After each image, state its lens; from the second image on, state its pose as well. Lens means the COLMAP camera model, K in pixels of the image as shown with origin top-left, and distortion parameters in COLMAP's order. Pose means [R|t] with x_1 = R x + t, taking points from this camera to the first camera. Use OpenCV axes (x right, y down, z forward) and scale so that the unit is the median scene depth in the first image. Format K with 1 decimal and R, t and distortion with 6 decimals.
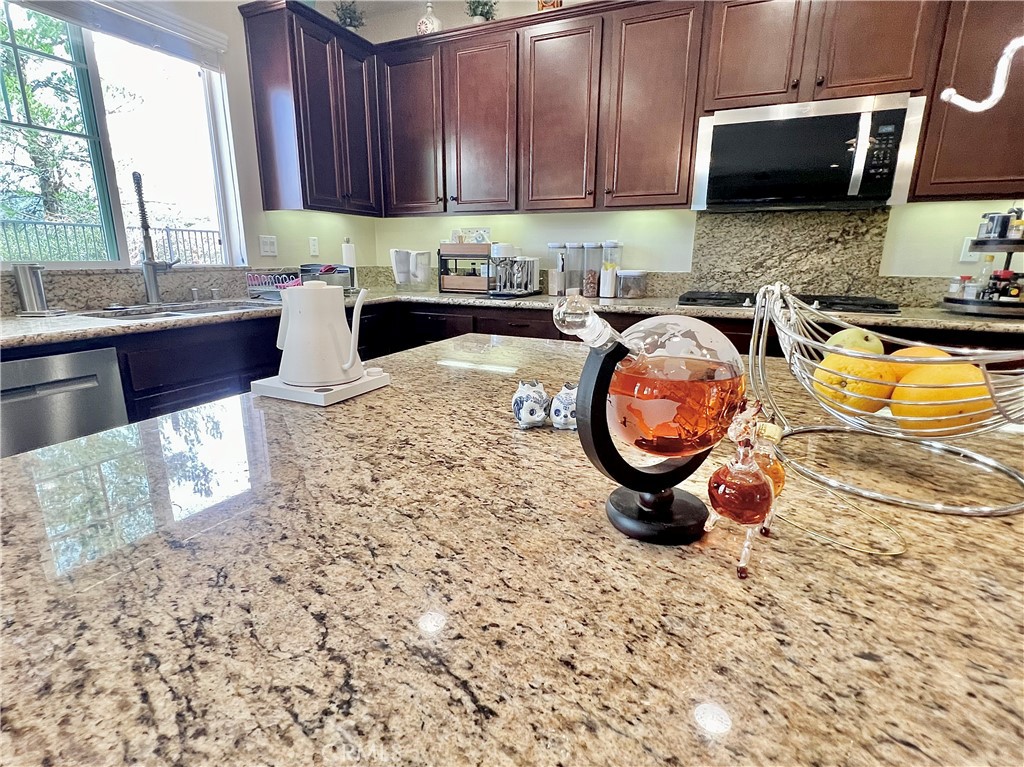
lens RADIAL K [[482.9, 0, 514.3], [0, 482.9, 382.5], [0, 0, 1]] dist [-0.000050, 0.000590]
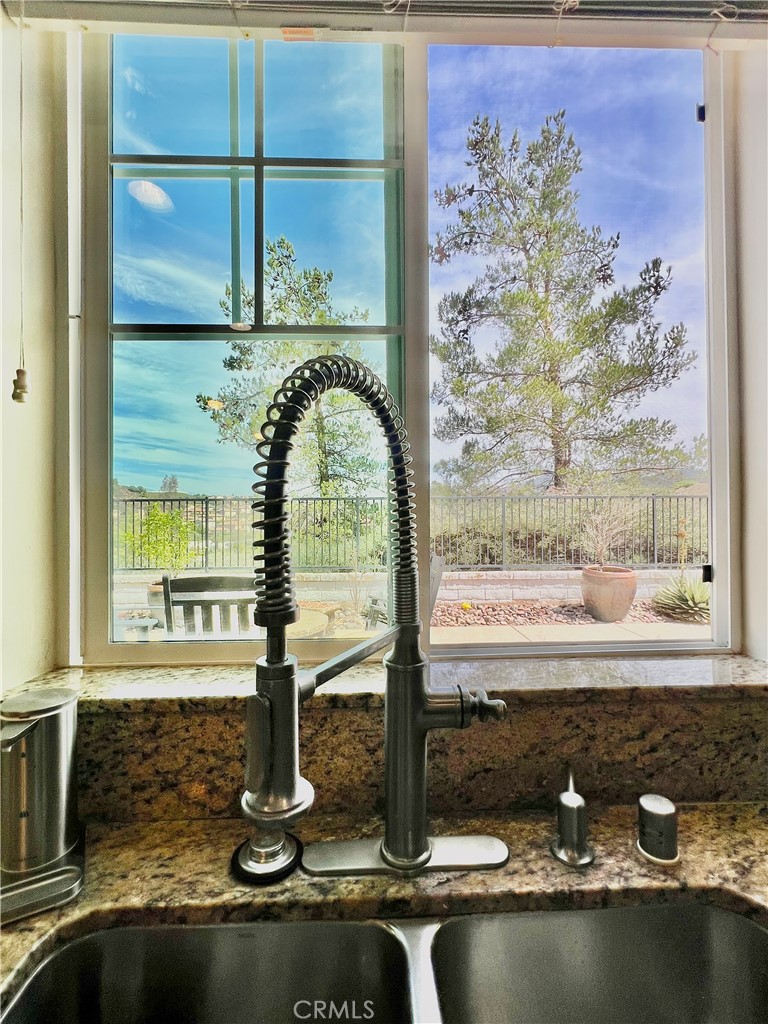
lens RADIAL K [[482.9, 0, 381.2], [0, 482.9, 513.2], [0, 0, 1]] dist [-0.000050, 0.000590]
pose [[0.453266, -0.009363, -0.891326, -0.540597], [-0.216565, 0.968827, -0.120307, -0.306463], [0.864667, 0.247562, 0.437108, 0.855948]]
